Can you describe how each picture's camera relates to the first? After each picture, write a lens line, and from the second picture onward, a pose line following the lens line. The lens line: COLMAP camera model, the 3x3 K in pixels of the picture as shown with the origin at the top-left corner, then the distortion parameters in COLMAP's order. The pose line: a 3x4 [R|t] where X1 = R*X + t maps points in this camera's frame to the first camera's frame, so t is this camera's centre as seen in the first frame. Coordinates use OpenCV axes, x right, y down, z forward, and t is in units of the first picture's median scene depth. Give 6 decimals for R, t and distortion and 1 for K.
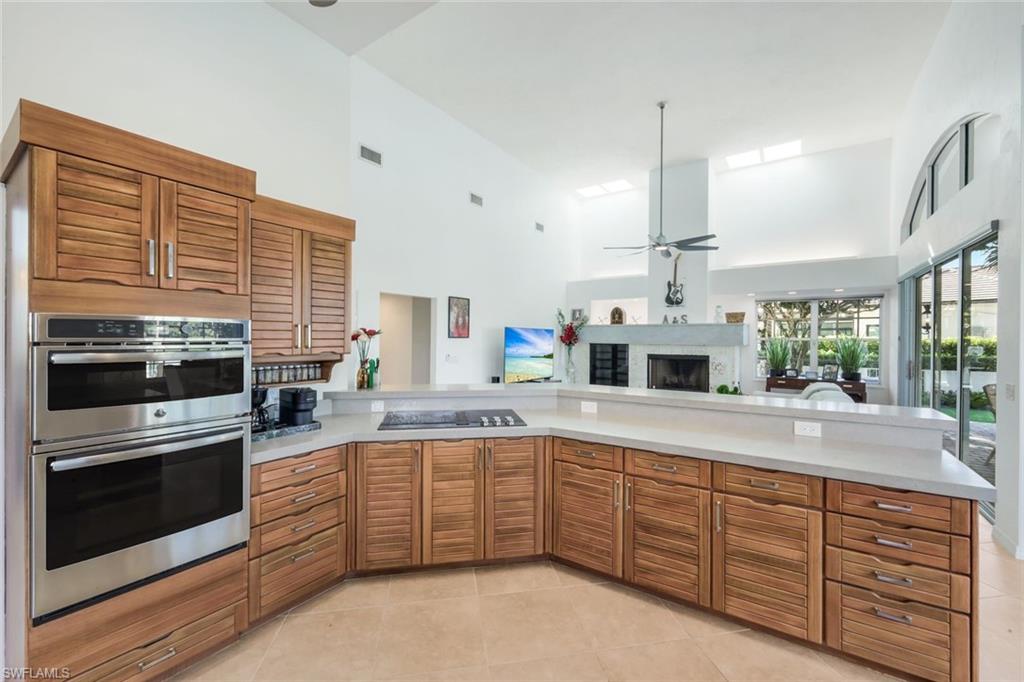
lens RADIAL K [[430.4, 0, 509.8], [0, 430.4, 335.5], [0, 0, 1]] dist [0.000424, 0.000080]
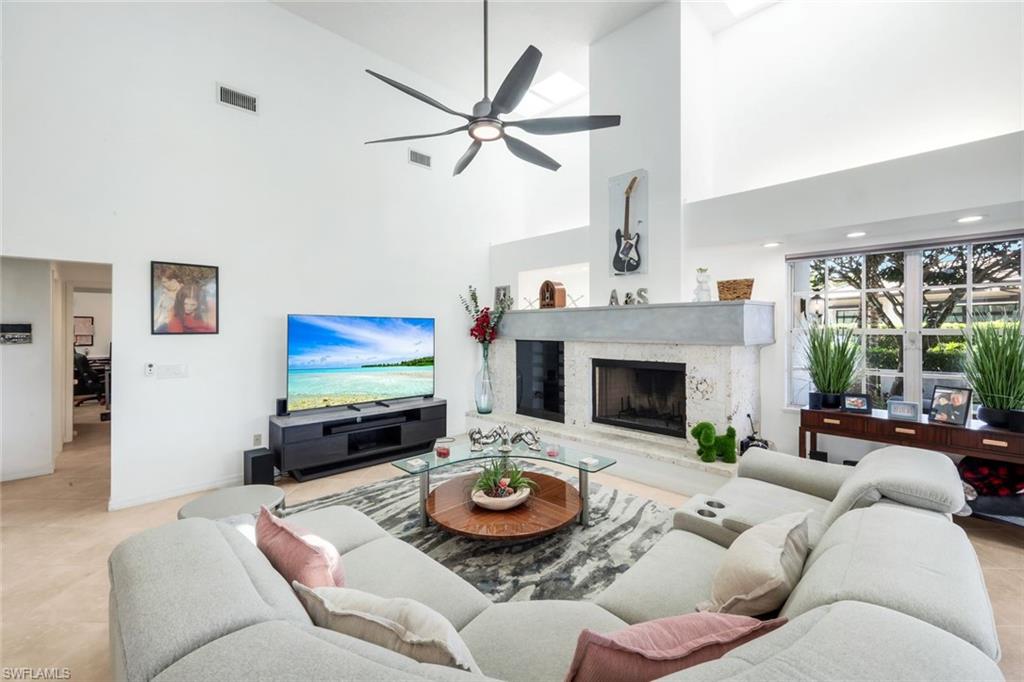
lens RADIAL K [[420.4, 0, 523.5], [0, 420.4, 324.5], [0, 0, 1]] dist [-0.001567, -0.000207]
pose [[0.984423, -0.011287, -0.175456, 0.341782], [0.010072, 0.999919, -0.007813, 0.000724], [0.175530, 0.005924, 0.984456, 0.436464]]
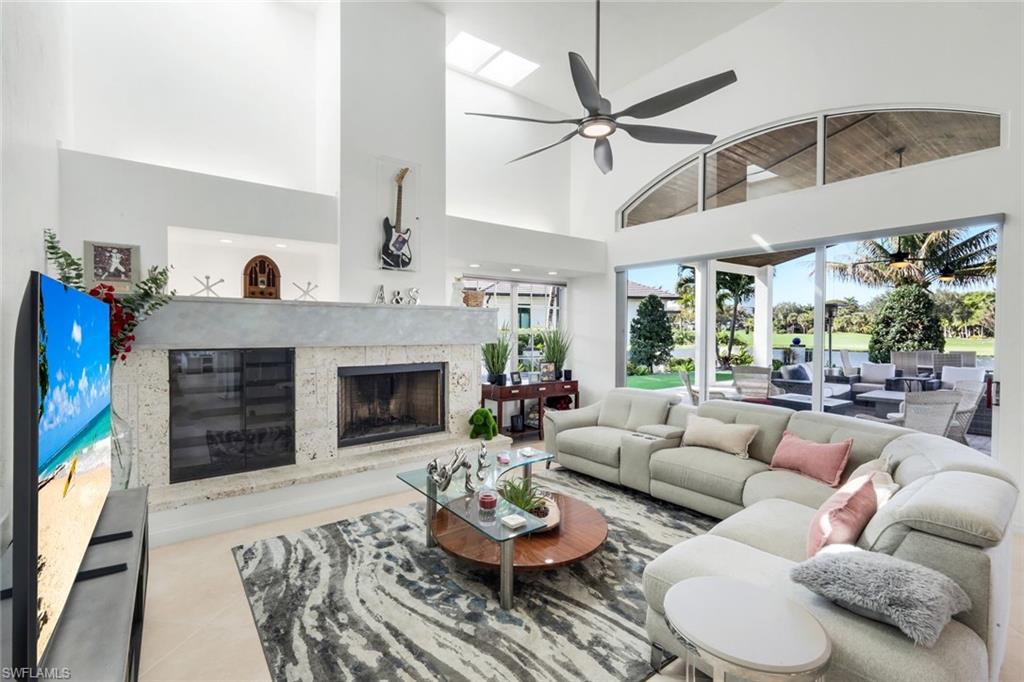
lens RADIAL K [[446.8, 0, 506.9], [0, 446.8, 333.5], [0, 0, 1]] dist [-0.001815, -0.000303]
pose [[0.317233, -0.013362, 0.948253, -0.077034], [-0.003196, 0.999880, 0.015159, -0.001097], [-0.948342, -0.007839, 0.317152, 0.701015]]
